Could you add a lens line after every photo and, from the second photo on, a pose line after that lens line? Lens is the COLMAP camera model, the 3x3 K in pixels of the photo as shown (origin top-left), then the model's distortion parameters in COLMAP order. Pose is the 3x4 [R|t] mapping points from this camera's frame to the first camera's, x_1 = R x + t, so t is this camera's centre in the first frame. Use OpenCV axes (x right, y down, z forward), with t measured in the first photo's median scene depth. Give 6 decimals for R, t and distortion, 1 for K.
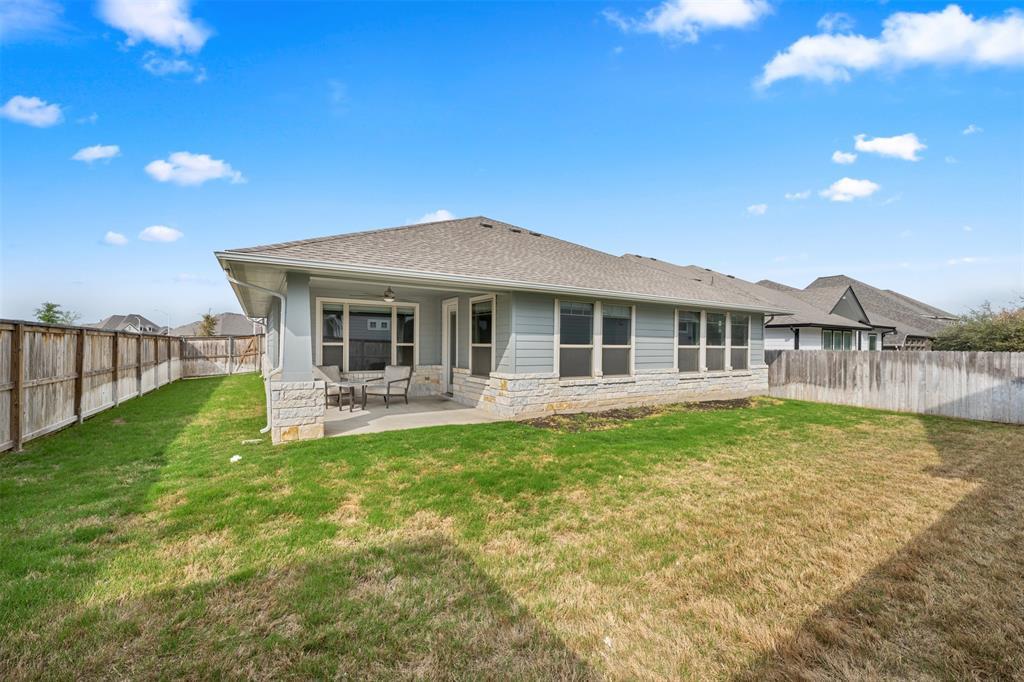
lens RADIAL K [[407.8, 0, 512.0], [0, 407.8, 341.0], [0, 0, 1]] dist [-0.000329, -0.000106]
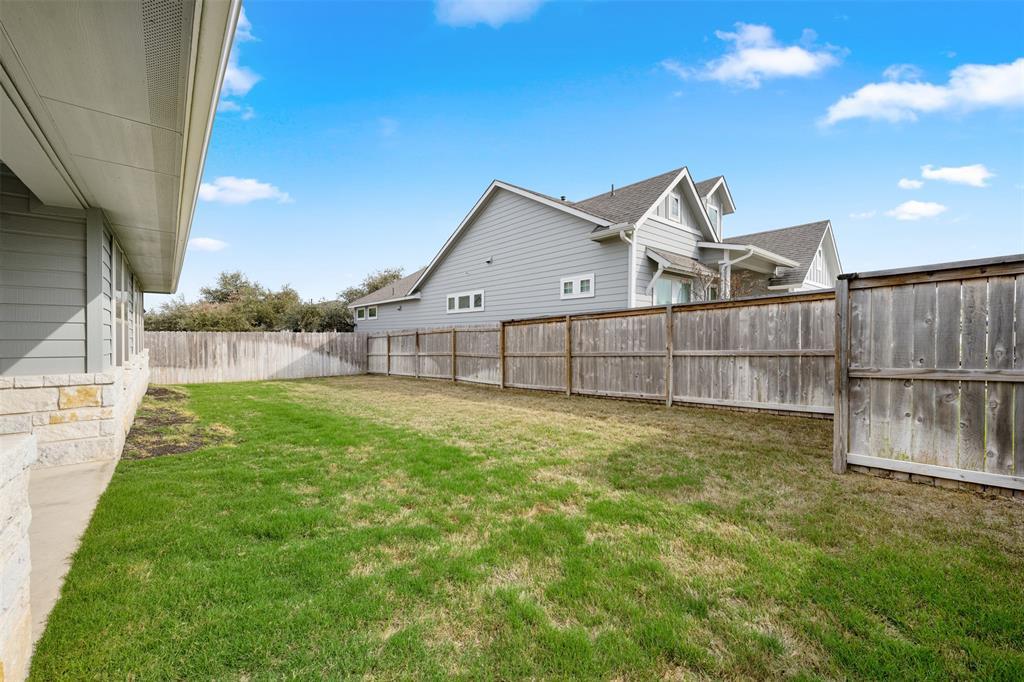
lens RADIAL K [[407.8, 0, 512.0], [0, 407.8, 341.0], [0, 0, 1]] dist [-0.000329, -0.000106]
pose [[-0.157675, -0.018123, 0.987325, -0.397699], [-0.015076, 0.999759, 0.015944, 0.019011], [-0.987376, -0.012371, -0.157911, 0.403071]]
